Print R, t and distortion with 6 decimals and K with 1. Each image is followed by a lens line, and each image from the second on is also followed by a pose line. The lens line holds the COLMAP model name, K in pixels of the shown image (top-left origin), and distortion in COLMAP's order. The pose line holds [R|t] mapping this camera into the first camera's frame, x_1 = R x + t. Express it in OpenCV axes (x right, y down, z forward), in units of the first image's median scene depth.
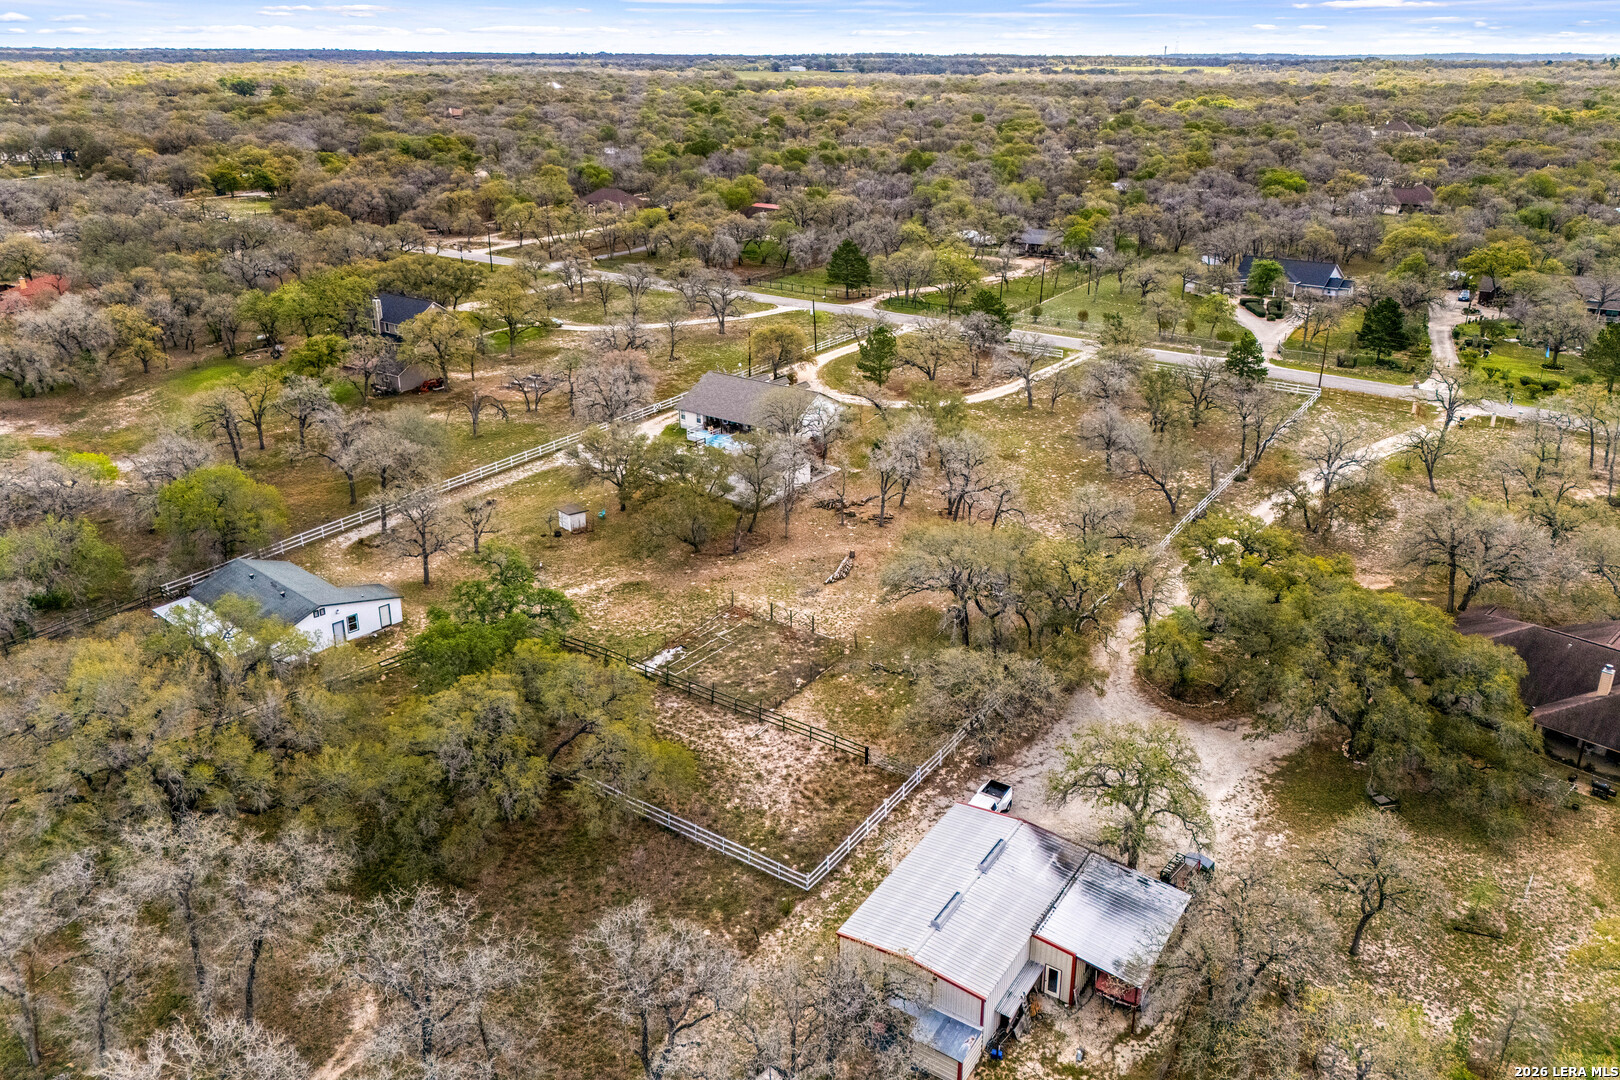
lens RADIAL K [[1144.2, 0, 812.7], [0, 1144.2, 509.4], [0, 0, 1]] dist [0.035204, -0.024857]
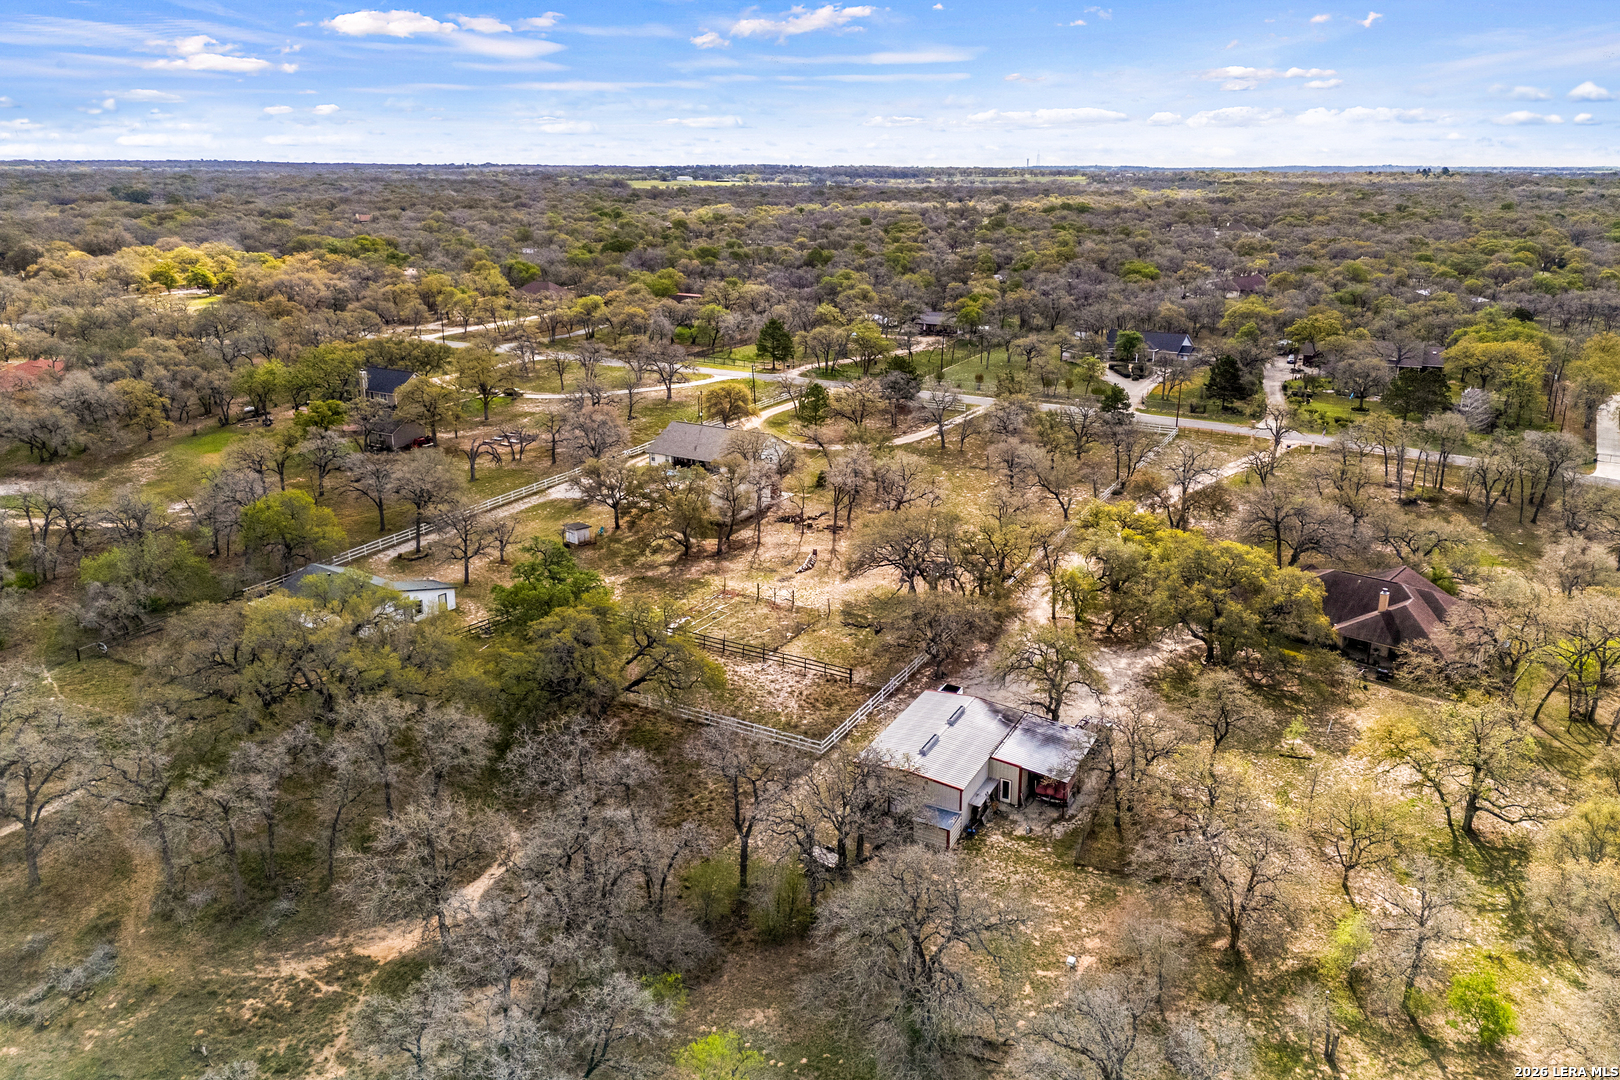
lens RADIAL K [[1131.6, 0, 810.0], [0, 1131.6, 540.0], [0, 0, 1]] dist [0.049033, -0.053978]
pose [[0.995254, -0.030433, 0.092428, -0.051334], [0.035852, 0.997699, -0.057548, 0.059845], [-0.090464, 0.060588, 0.994055, -0.130882]]
